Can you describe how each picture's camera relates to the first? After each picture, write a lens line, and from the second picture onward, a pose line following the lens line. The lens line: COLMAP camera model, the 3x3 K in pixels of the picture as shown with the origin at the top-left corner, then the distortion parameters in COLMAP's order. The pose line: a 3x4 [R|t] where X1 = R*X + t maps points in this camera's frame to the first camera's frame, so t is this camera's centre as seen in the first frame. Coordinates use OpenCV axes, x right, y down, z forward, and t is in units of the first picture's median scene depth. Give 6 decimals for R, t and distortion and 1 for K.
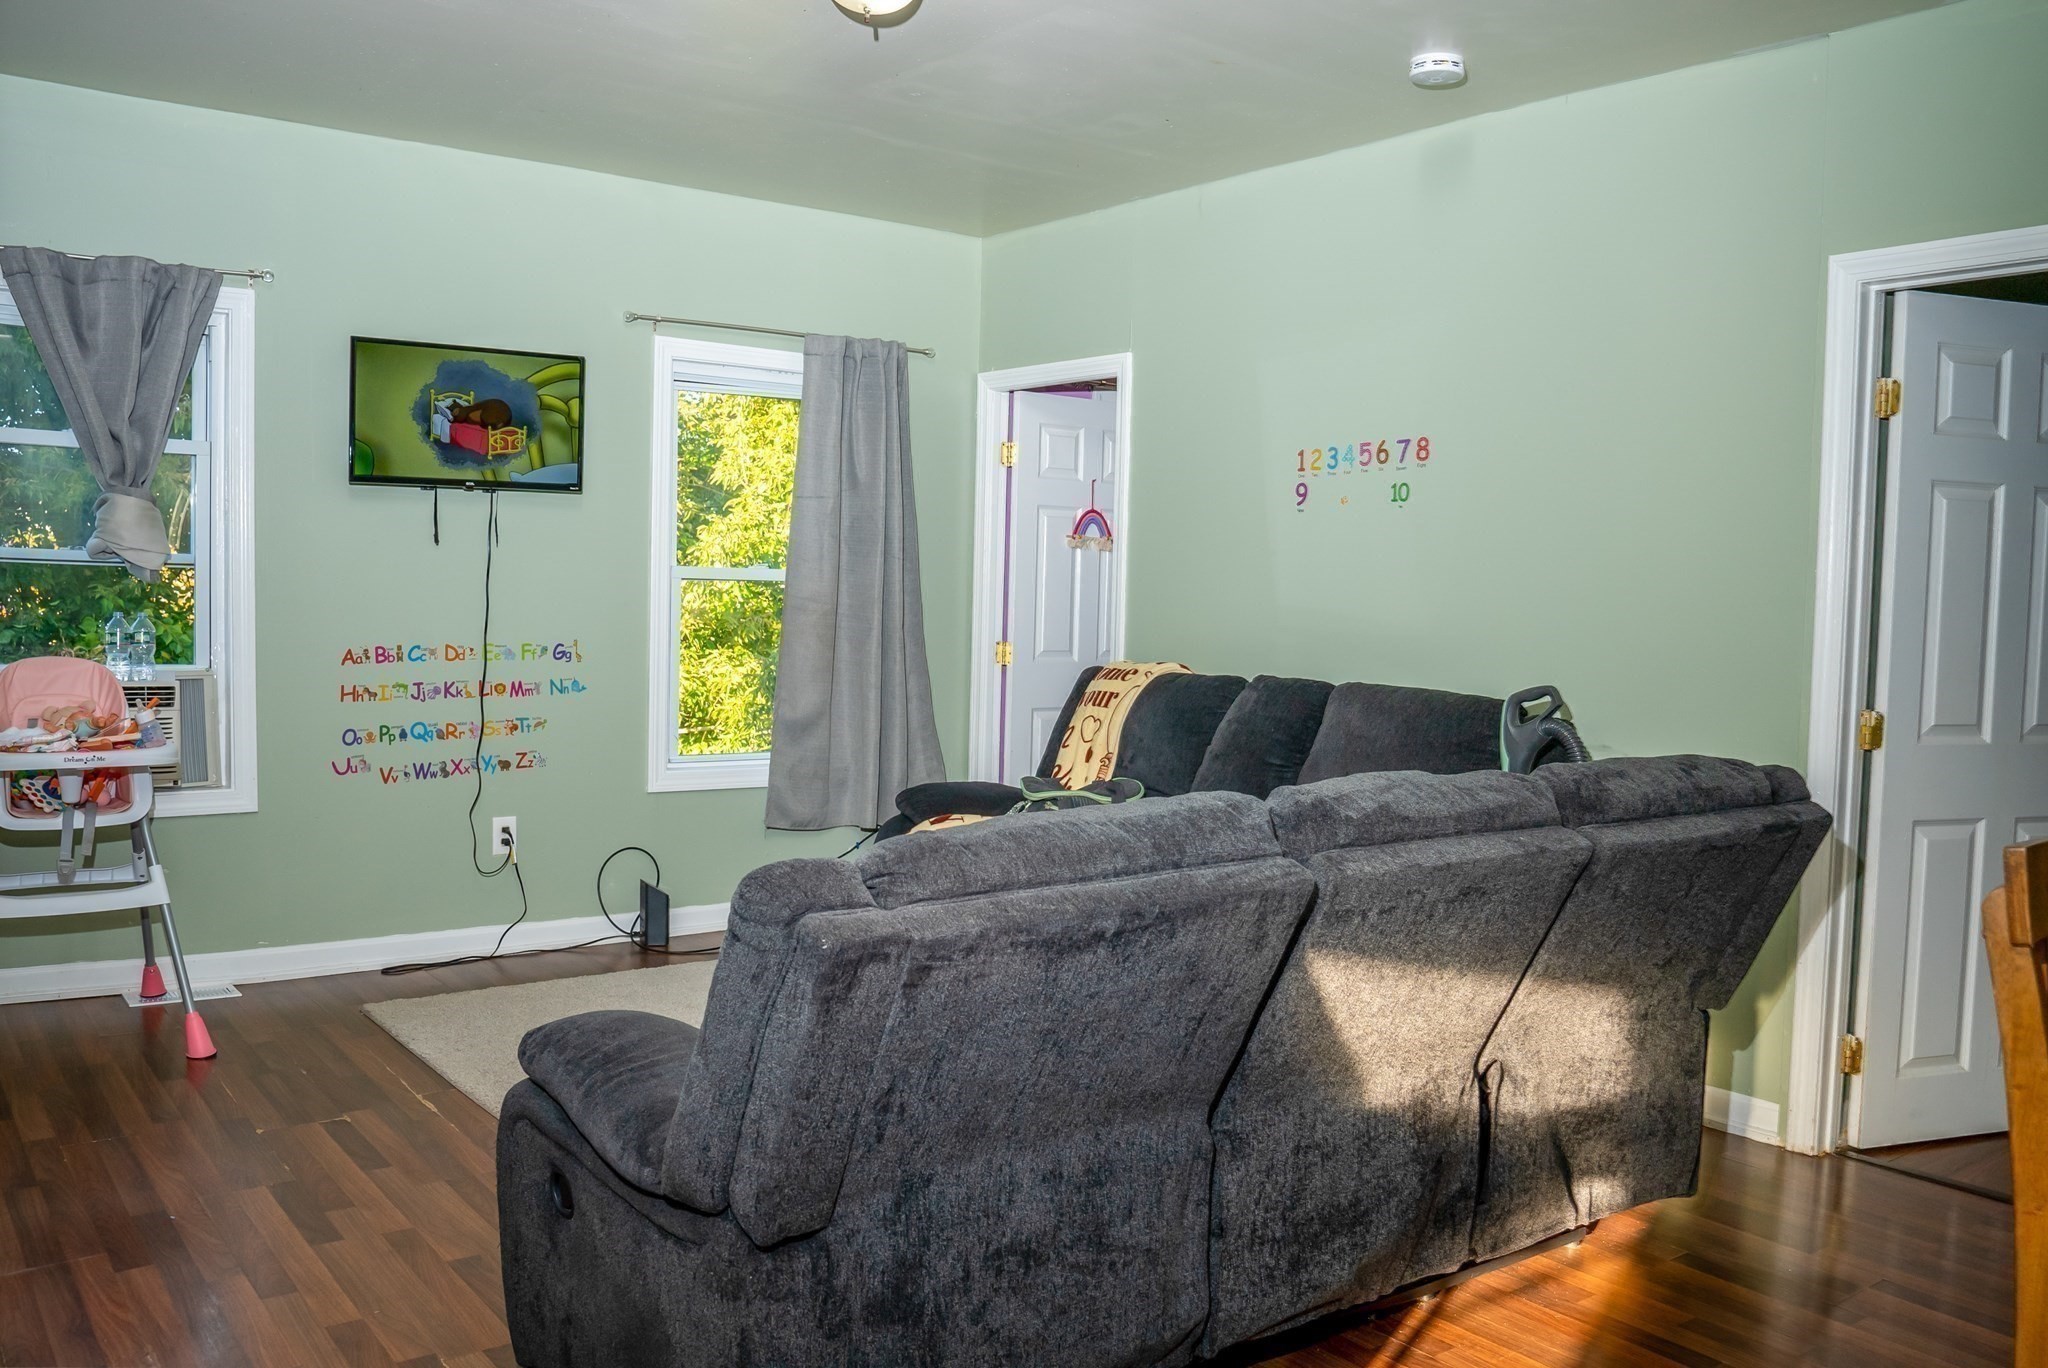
lens RADIAL K [[1651.9, 0, 1002.6], [0, 1651.9, 684.6], [0, 0, 1]] dist [-0.067181, 0.000918]
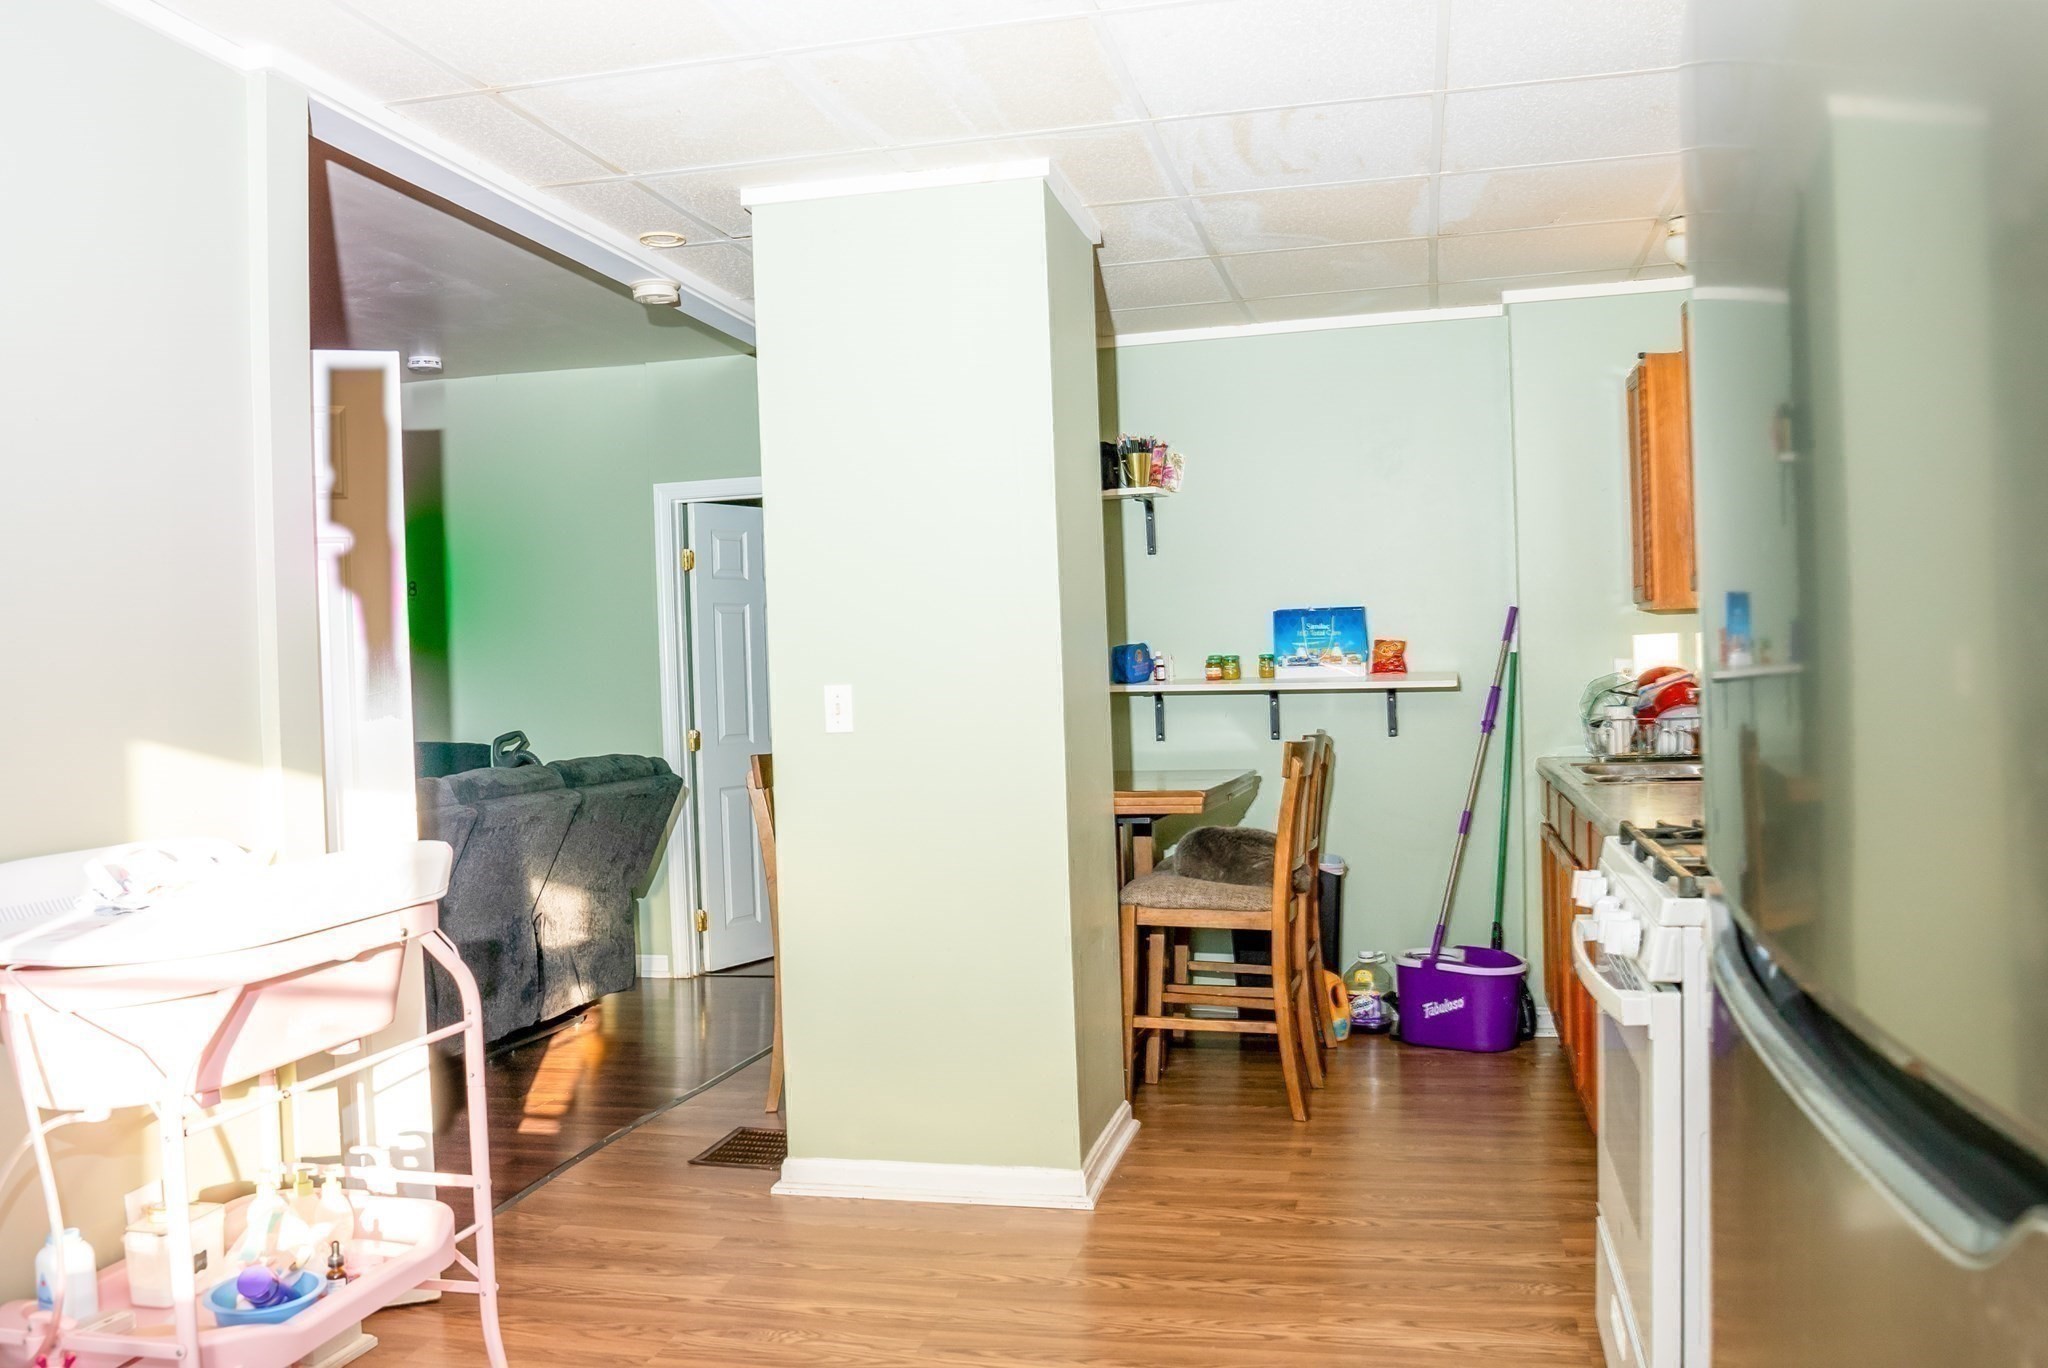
lens RADIAL K [[1651.9, 0, 1002.6], [0, 1651.9, 684.6], [0, 0, 1]] dist [-0.067181, 0.000918]
pose [[0.768068, -0.056058, 0.637910, -0.466788], [0.089806, 0.995746, -0.020626, 0.040777], [-0.634040, 0.073130, 0.769835, -0.808511]]
